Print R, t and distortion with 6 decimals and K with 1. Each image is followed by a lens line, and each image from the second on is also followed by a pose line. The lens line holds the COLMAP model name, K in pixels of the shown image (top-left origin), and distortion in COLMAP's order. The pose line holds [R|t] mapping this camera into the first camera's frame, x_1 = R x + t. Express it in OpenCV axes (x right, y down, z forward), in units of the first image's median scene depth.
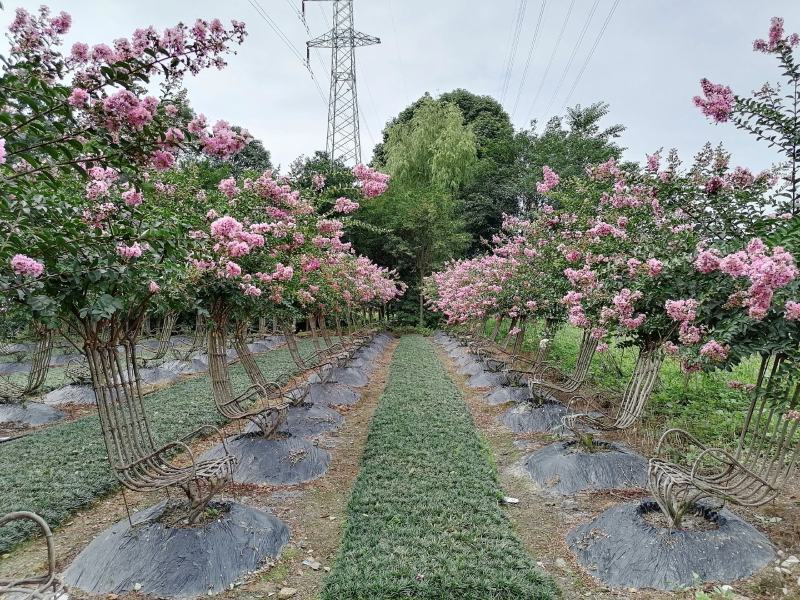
lens RADIAL K [[601.6, 0, 400.0], [0, 601.6, 300.0], [0, 0, 1]] dist [0.094198, -0.111039]
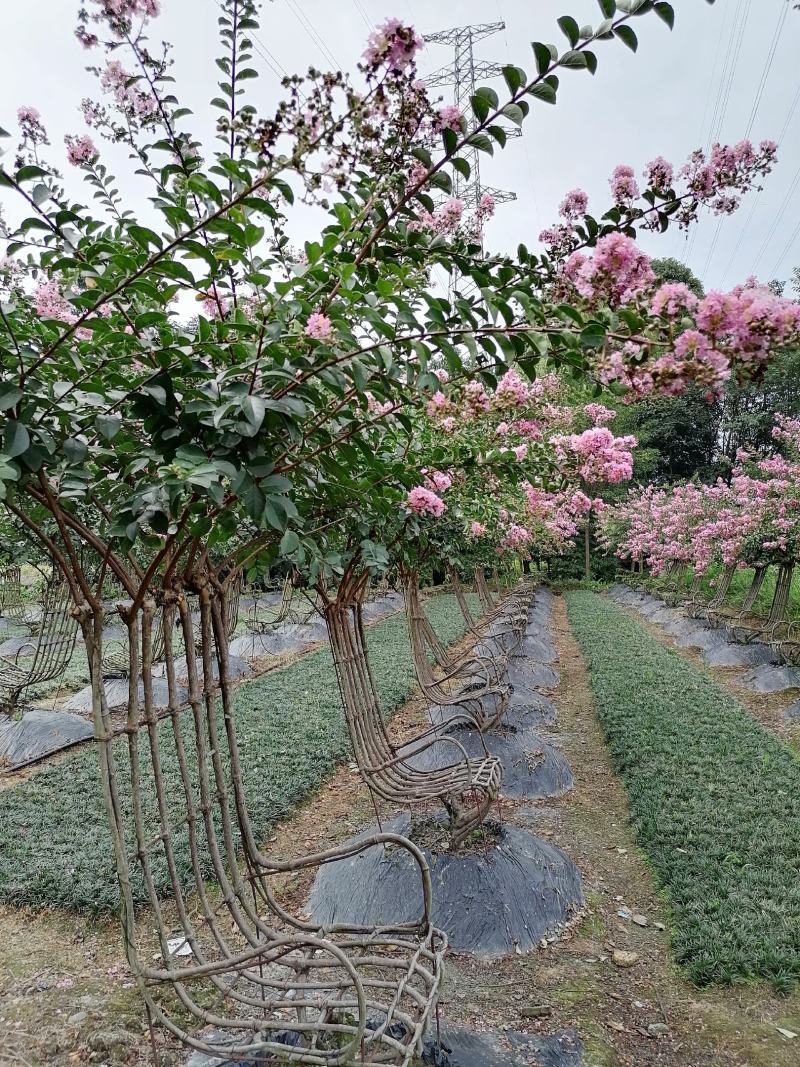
lens RADIAL K [[802.4, 0, 393.5], [0, 802.4, 527.5], [0, 0, 1]] dist [0.094198, -0.111039]
pose [[0.987362, -0.016667, -0.157601, -0.166970], [0.013401, 0.999673, -0.021767, -0.001534], [0.157912, 0.019380, 0.987263, 0.007675]]
